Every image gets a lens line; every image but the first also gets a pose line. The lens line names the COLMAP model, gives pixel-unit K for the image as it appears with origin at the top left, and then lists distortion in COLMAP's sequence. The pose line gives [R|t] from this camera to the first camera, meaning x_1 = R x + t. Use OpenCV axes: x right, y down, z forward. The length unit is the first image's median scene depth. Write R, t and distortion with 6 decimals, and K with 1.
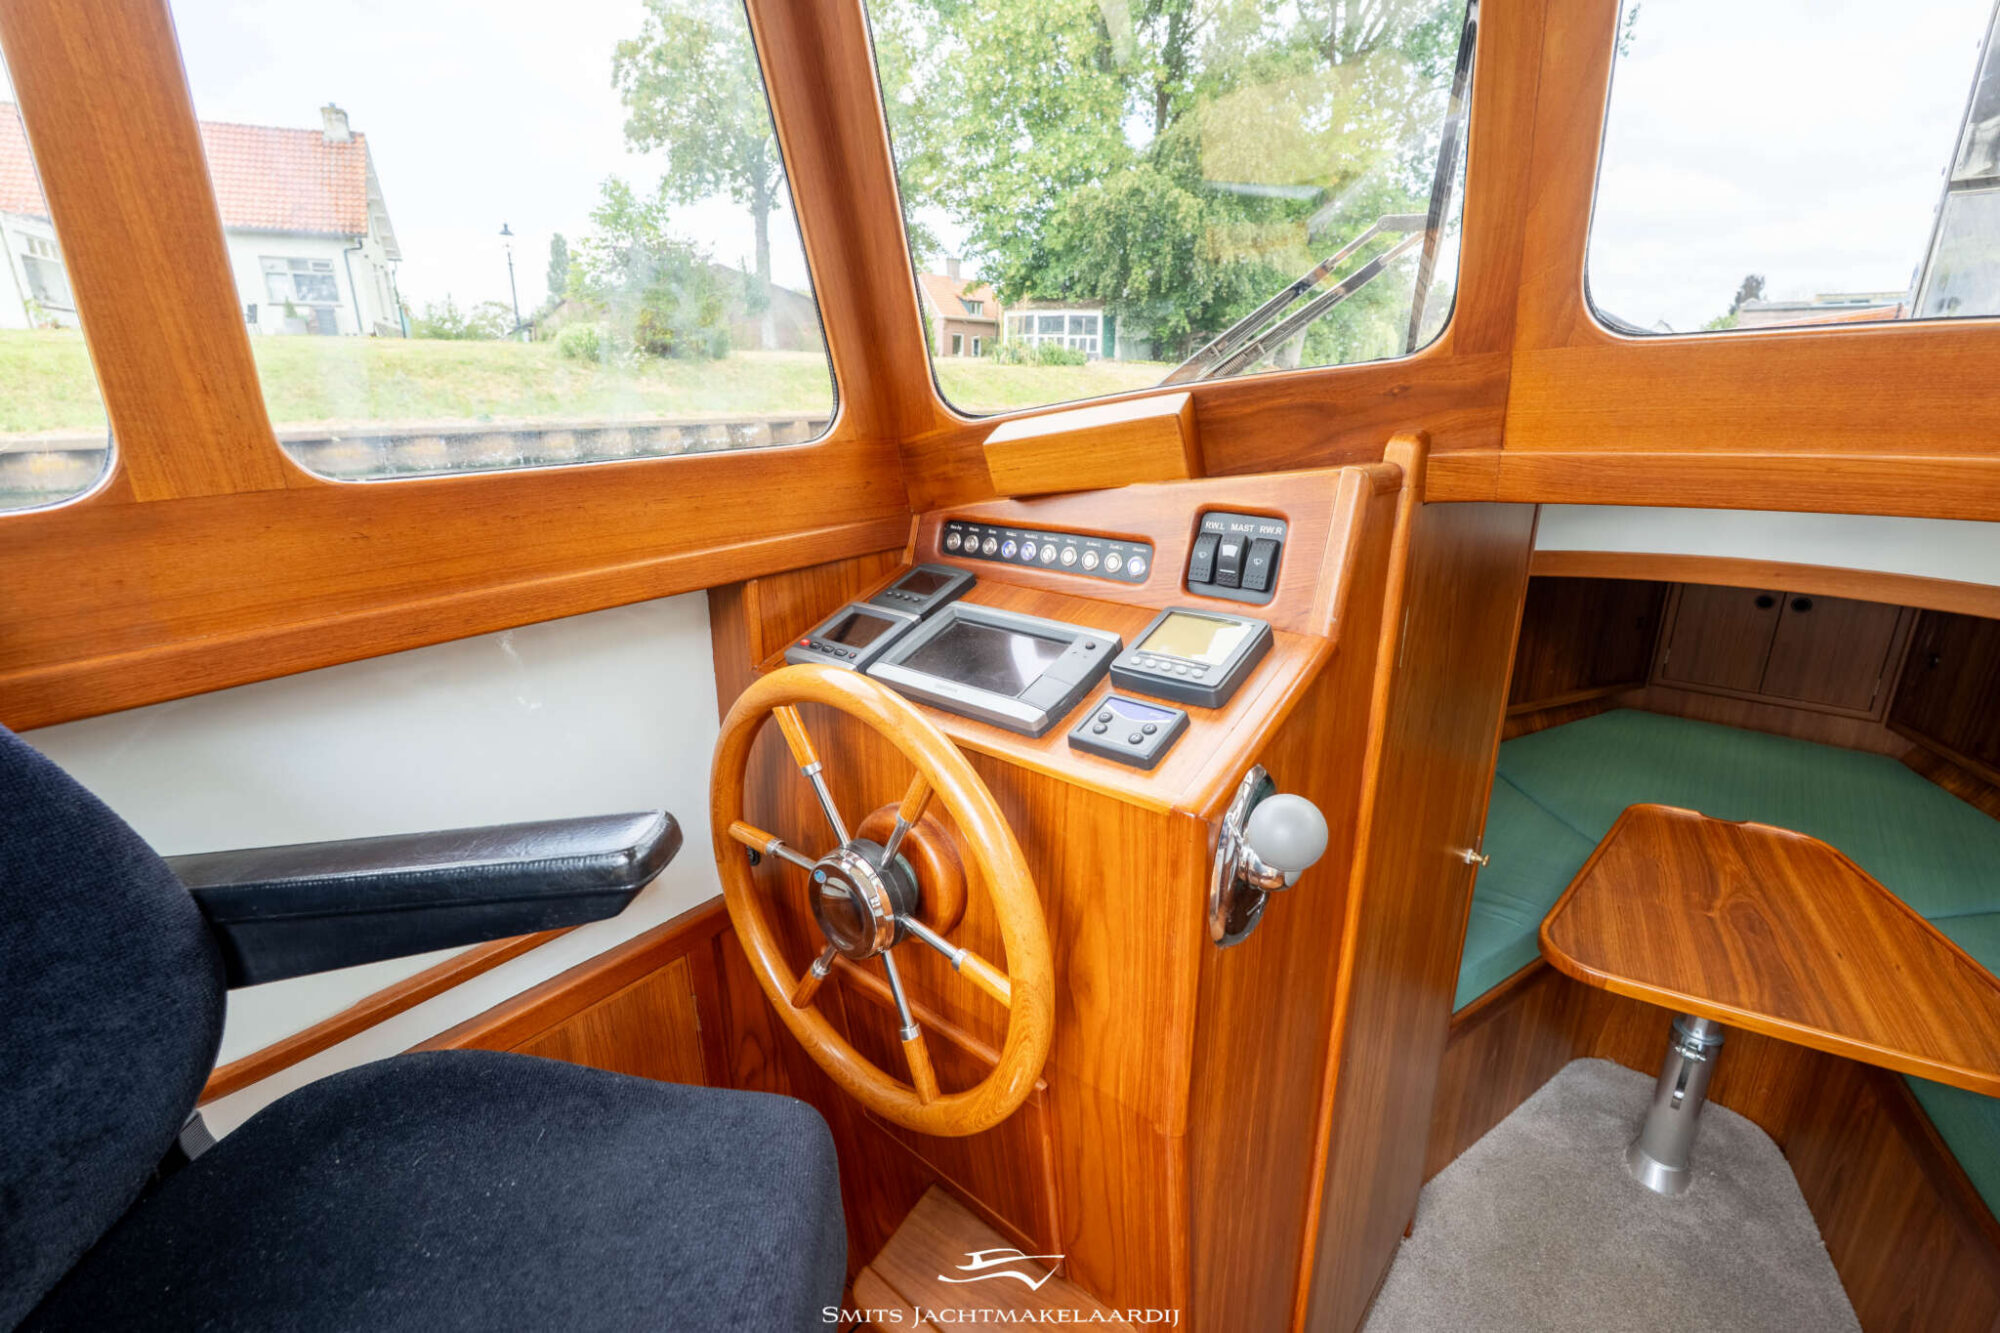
lens RADIAL K [[889.1, 0, 1006.6], [0, 889.1, 673.2], [0, 0, 1]] dist [0.001455, 0.000243]
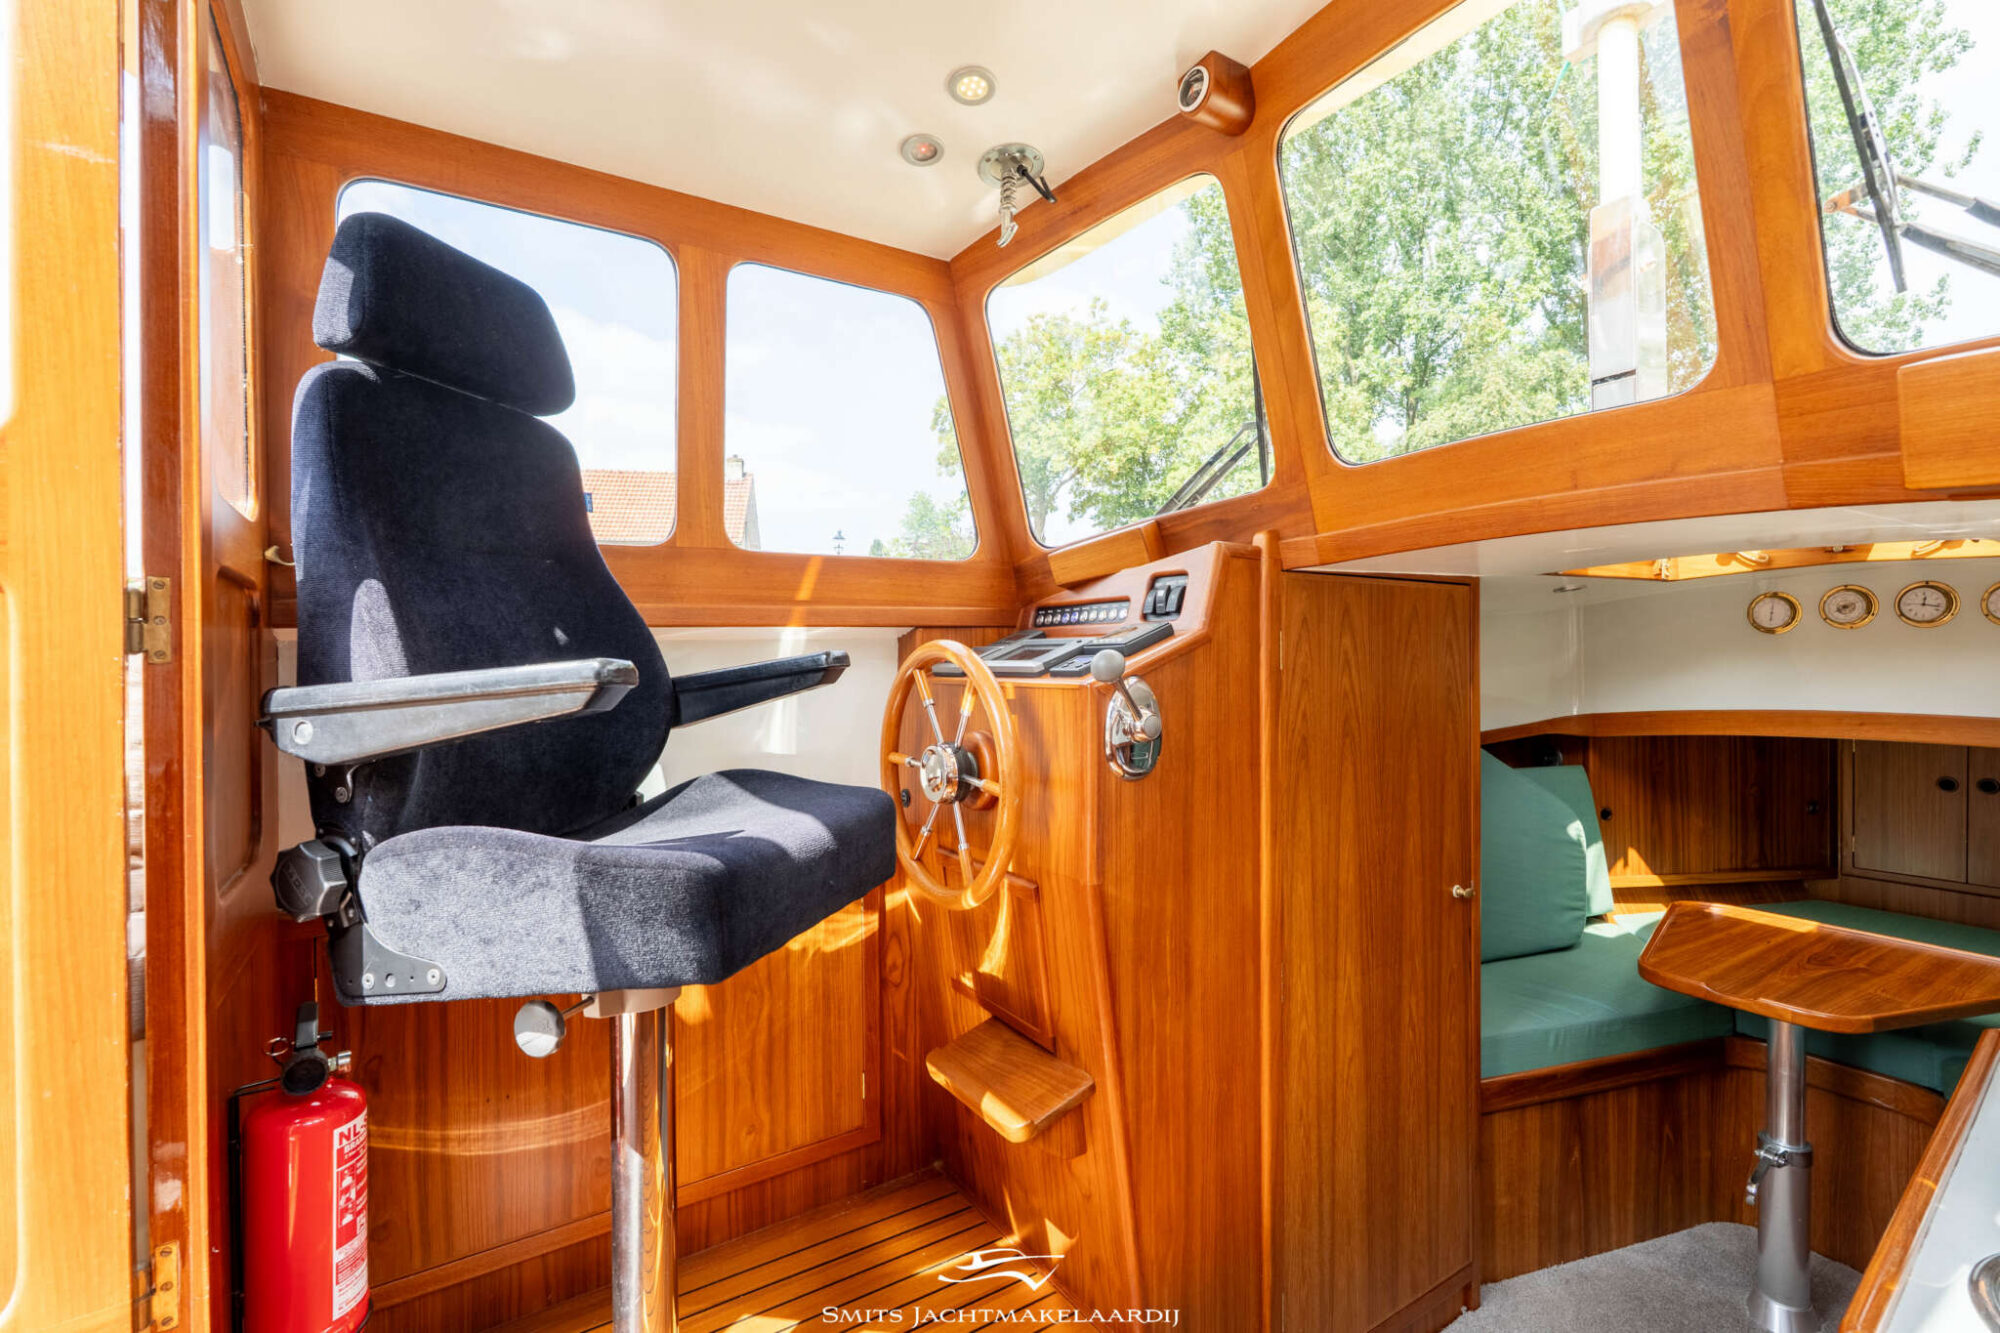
lens RADIAL K [[882.5, 0, 996.8], [0, 882.5, 668.2], [0, 0, 1]] dist [-0.003338, -0.000183]
pose [[0.955969, 0.003508, -0.293445, 0.366434], [-0.091196, 0.953973, -0.285689, 0.437420], [0.278937, 0.299871, 0.912289, -0.538345]]
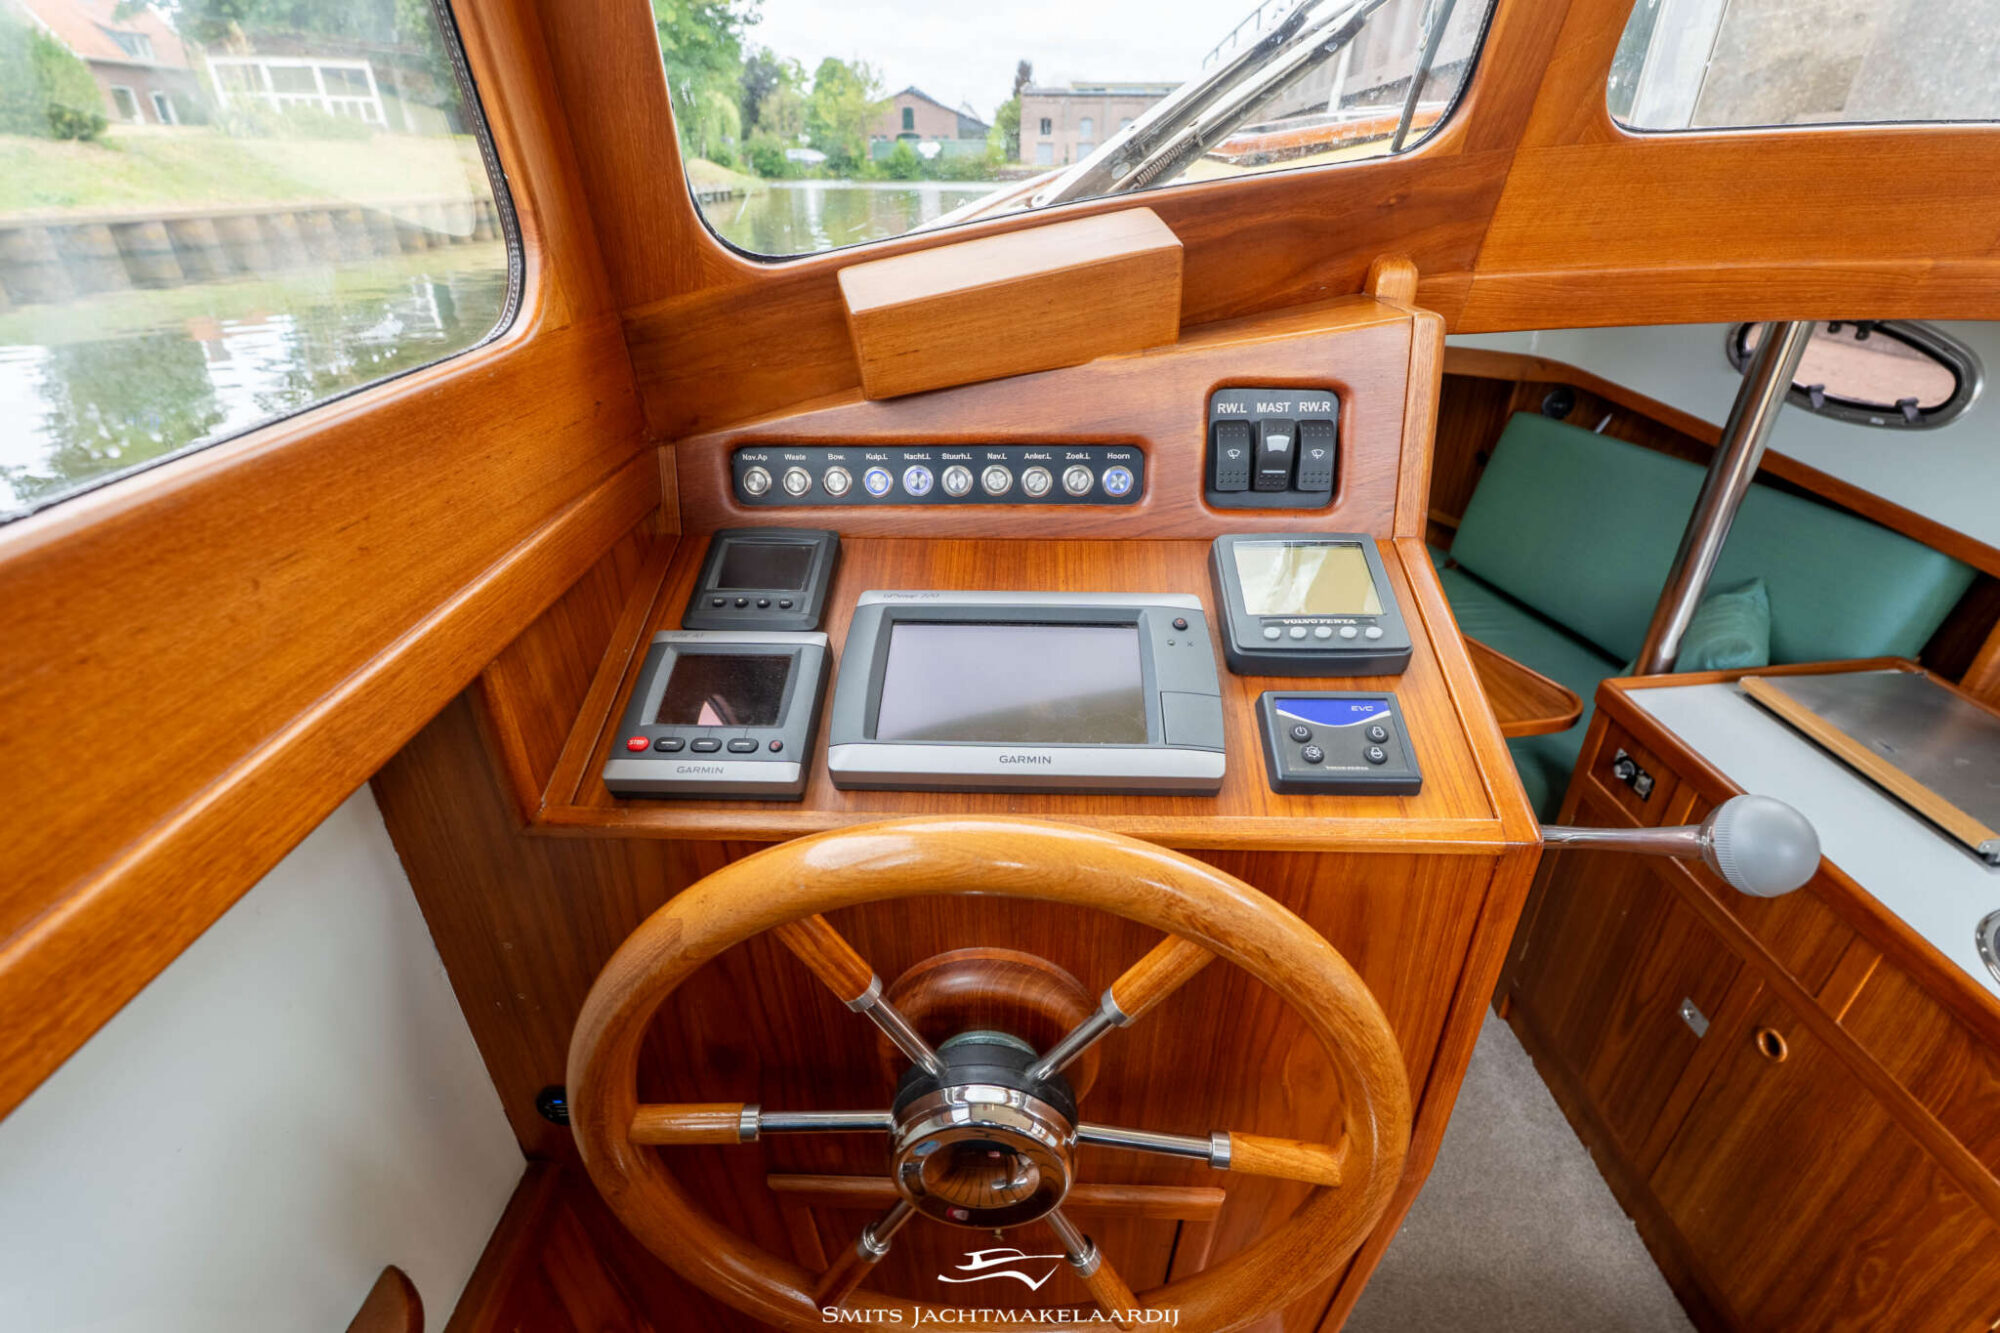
lens RADIAL K [[899.9, 0, 1022.7], [0, 899.9, 663.5], [0, 0, 1]] dist [0.002506, 0.000222]
pose [[0.791615, -0.298748, 0.533006, -0.290000], [0.192665, 0.949863, 0.246251, -0.151113], [-0.579850, -0.092245, 0.809484, 0.406344]]
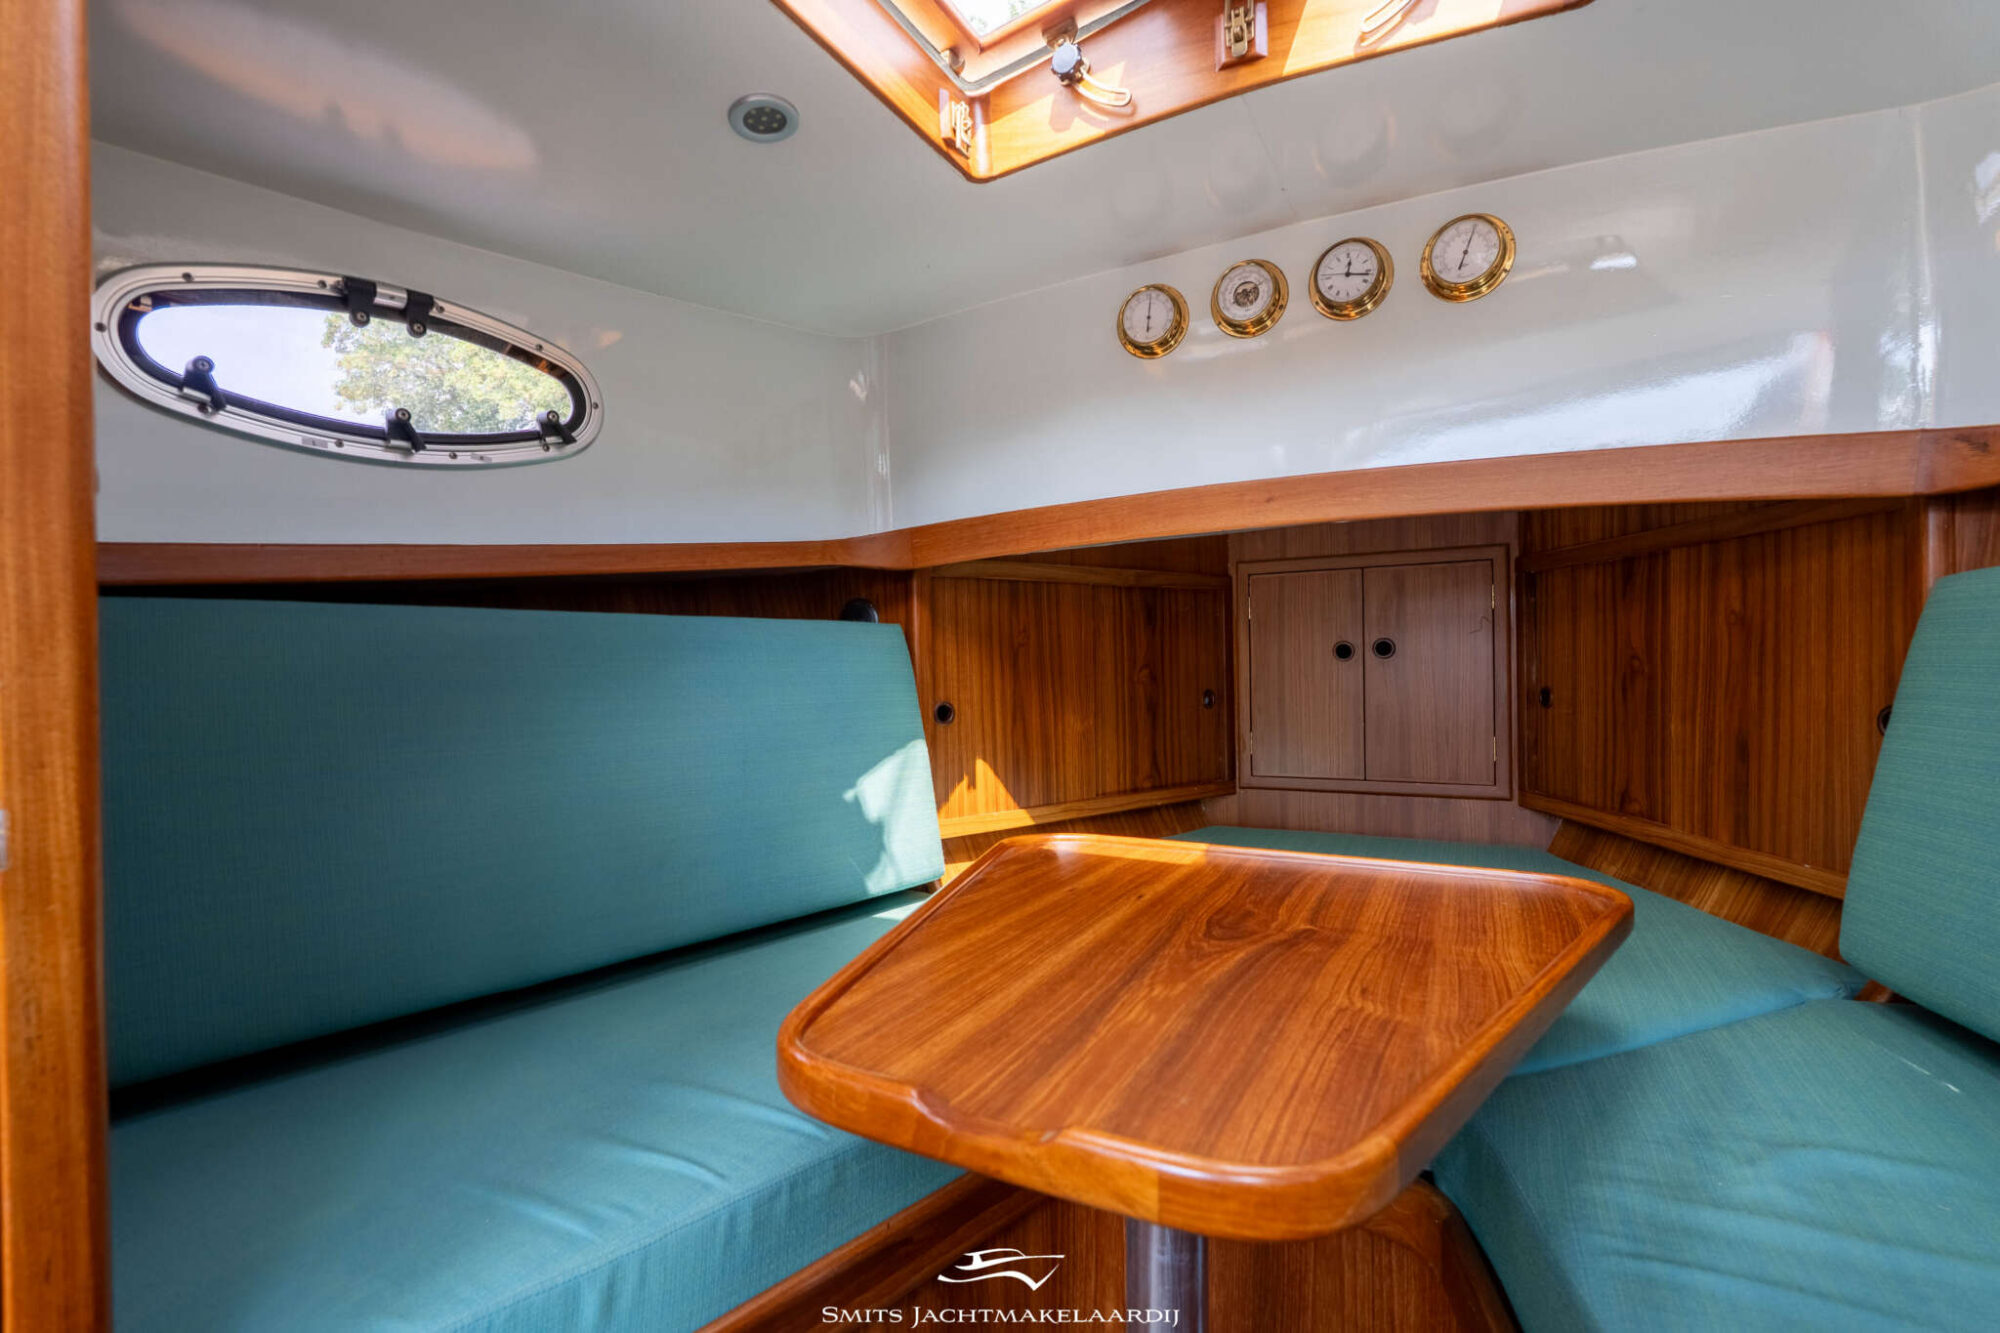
lens RADIAL K [[917.3, 0, 1000.0], [0, 917.3, 666.5], [0, 0, 1]] dist [0.000592, -0.000042]
pose [[0.973969, -0.010140, 0.226454, 1.067104], [0.079499, 0.950827, -0.299345, 0.350408], [-0.212283, 0.309555, 0.926883, 0.959115]]
